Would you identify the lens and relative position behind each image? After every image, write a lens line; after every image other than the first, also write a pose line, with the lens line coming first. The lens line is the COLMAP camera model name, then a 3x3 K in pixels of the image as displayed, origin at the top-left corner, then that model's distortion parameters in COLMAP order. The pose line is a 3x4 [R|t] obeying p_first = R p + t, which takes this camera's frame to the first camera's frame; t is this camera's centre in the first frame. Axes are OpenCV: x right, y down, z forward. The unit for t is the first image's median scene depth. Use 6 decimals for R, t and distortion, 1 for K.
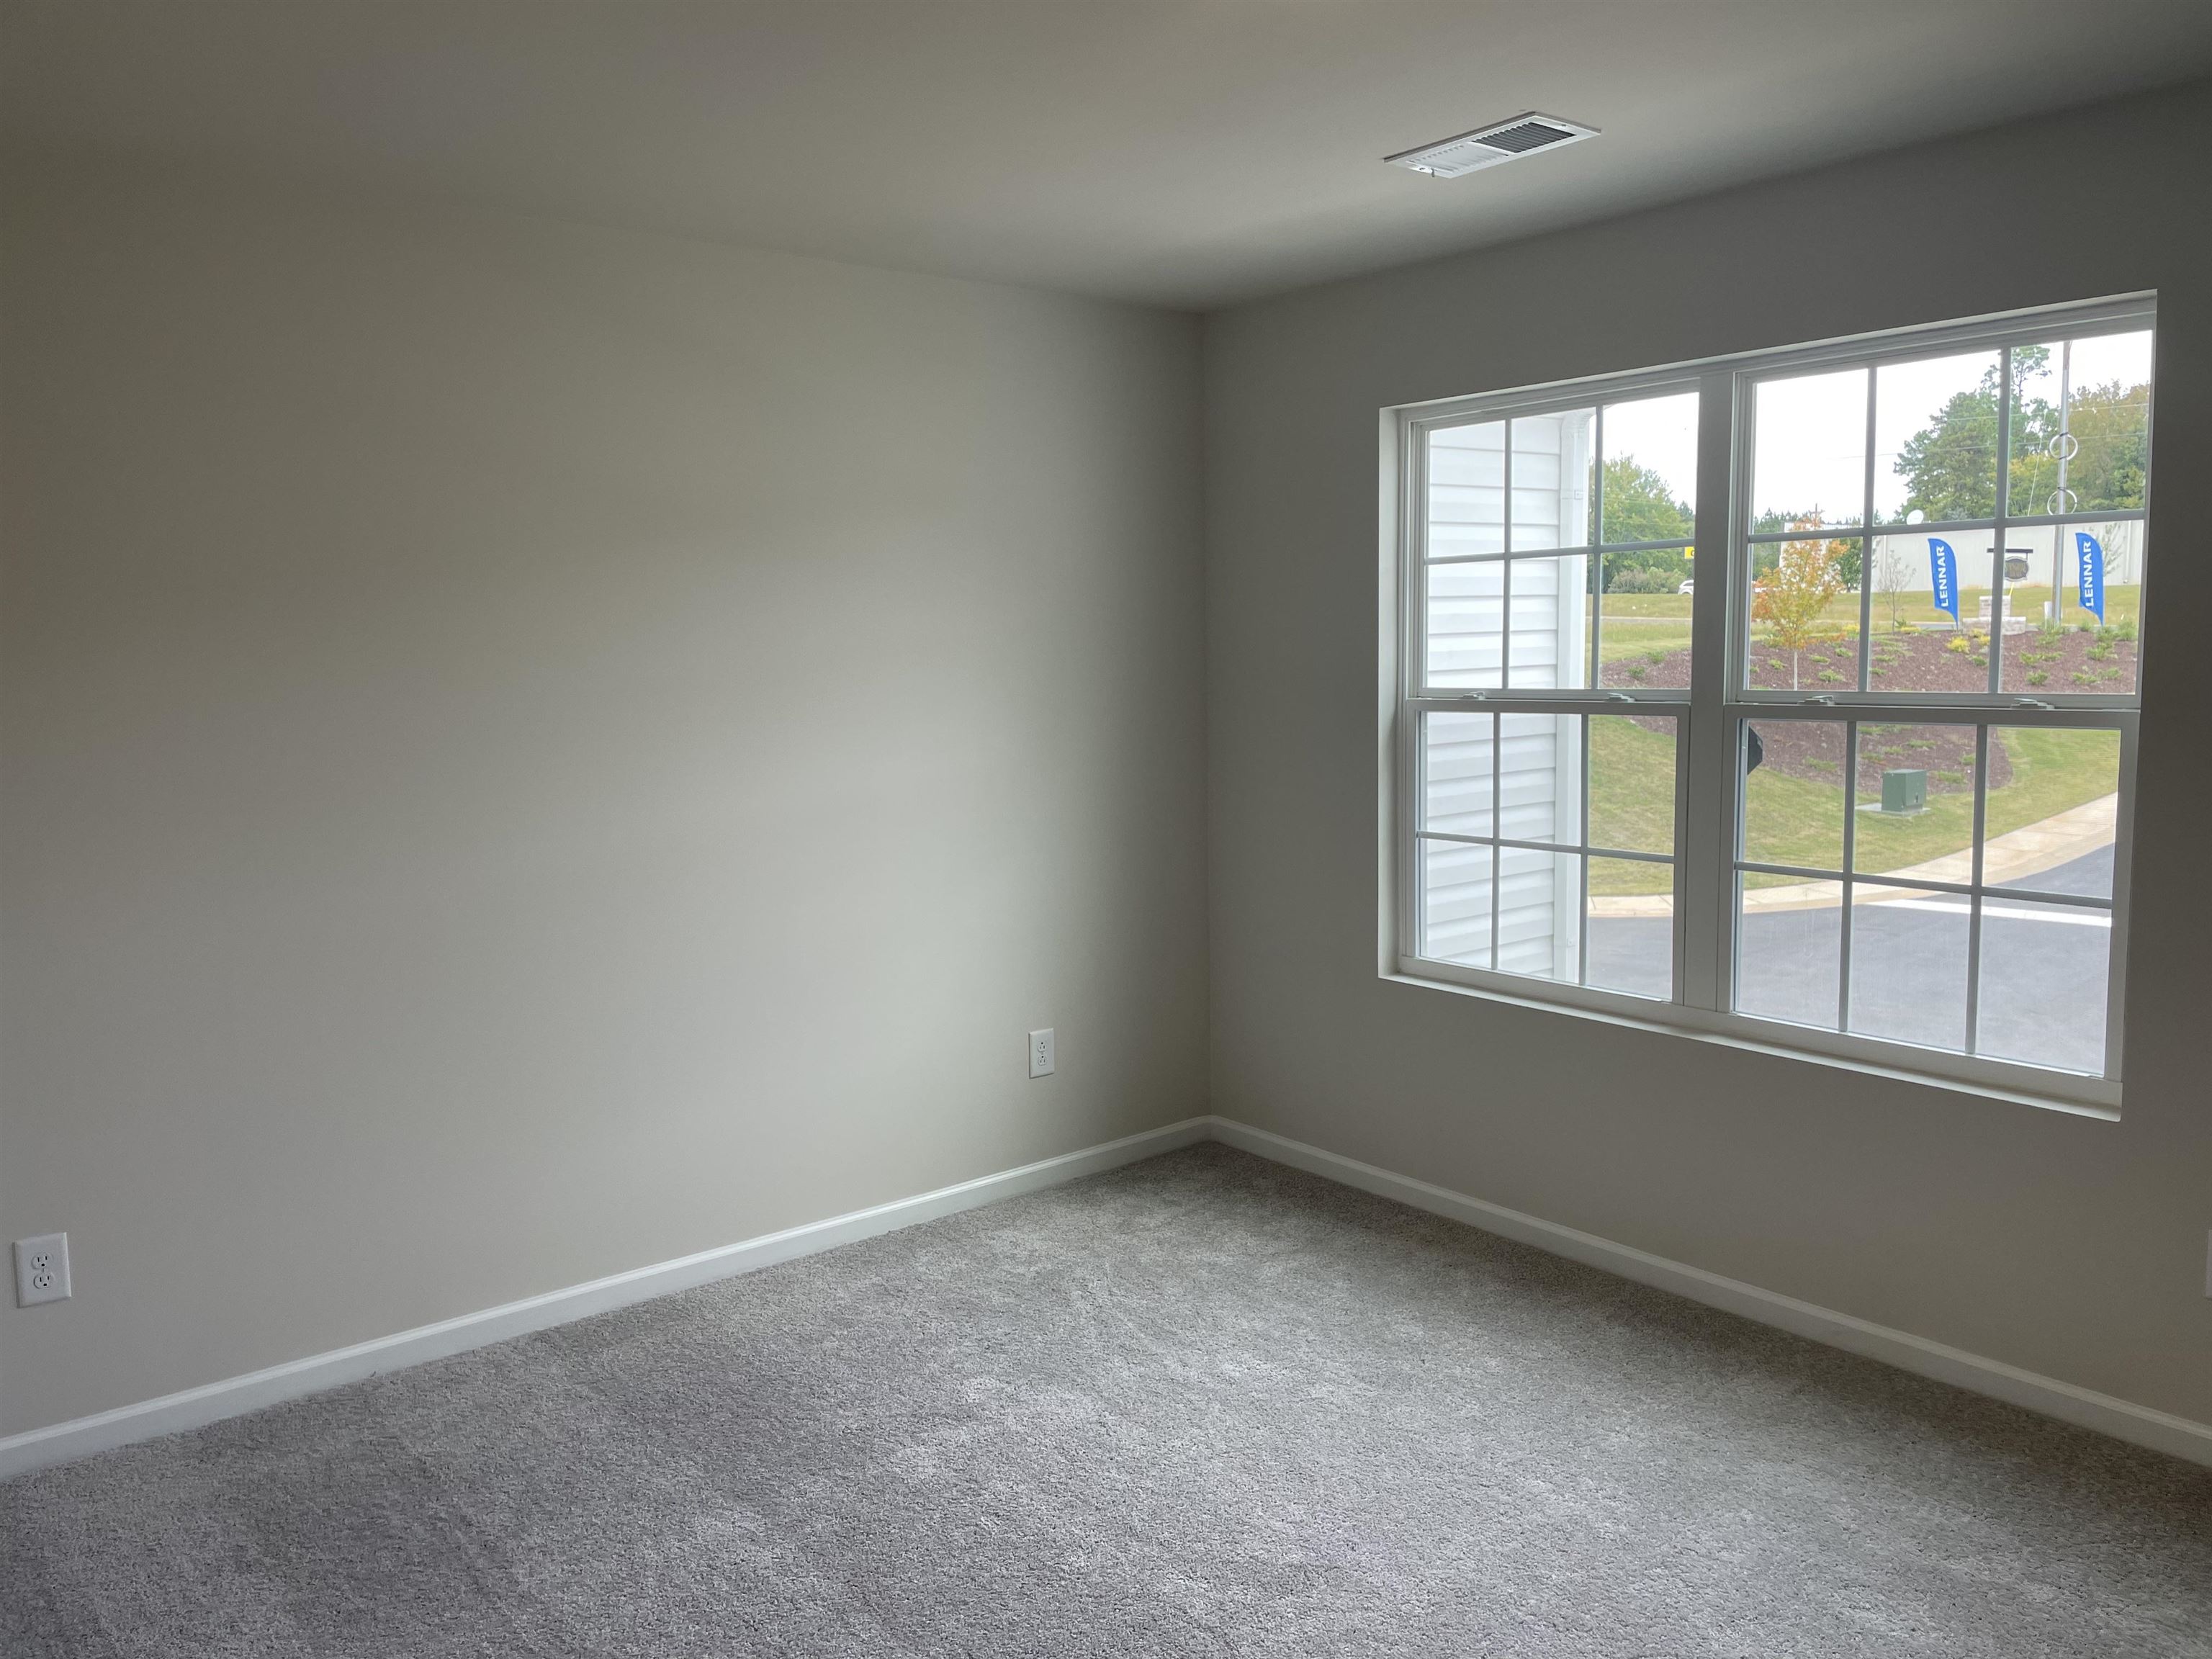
lens RADIAL K [[1698.0, 0, 1092.9], [0, 1698.0, 806.2], [0, 0, 1]] dist [0.085711, -0.104963]
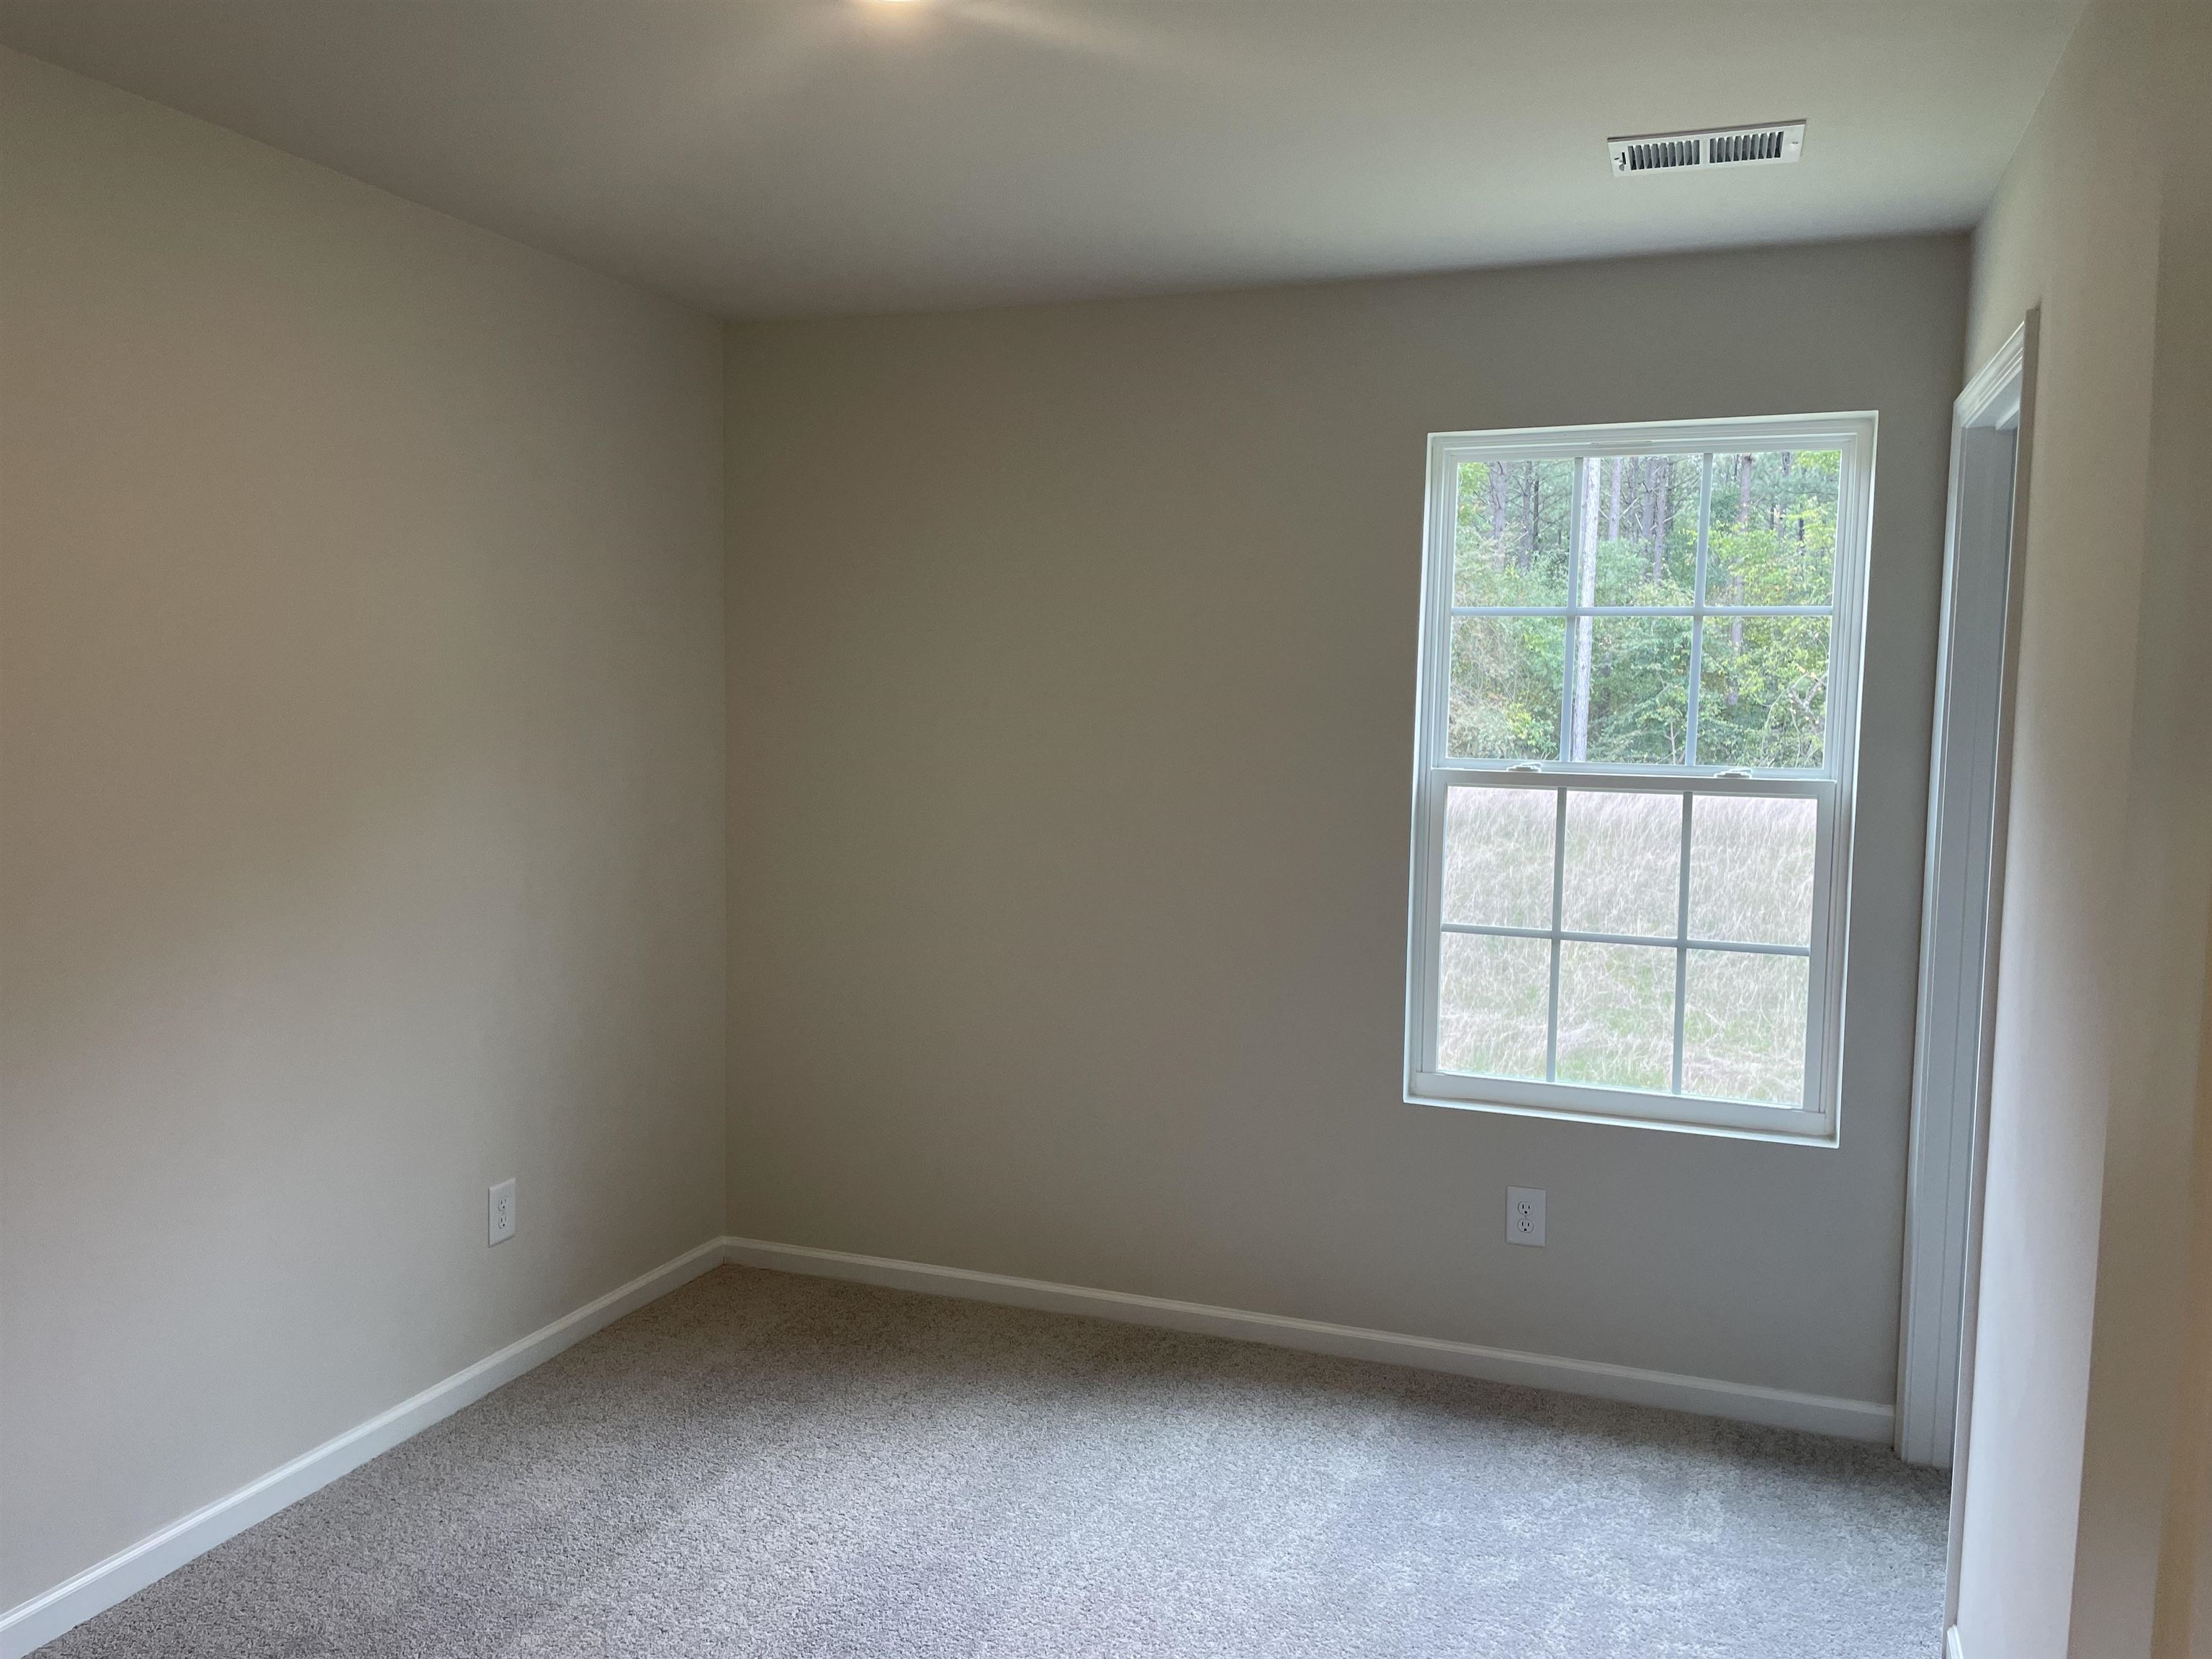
lens RADIAL K [[1698.0, 0, 1116.7], [0, 1698.0, 843.3], [0, 0, 1]] dist [0.085711, -0.104963]
pose [[0.811469, -0.026727, 0.583784, -0.416401], [0.025624, 0.999620, 0.010147, -0.036803], [-0.583833, 0.006725, 0.811846, 0.337996]]
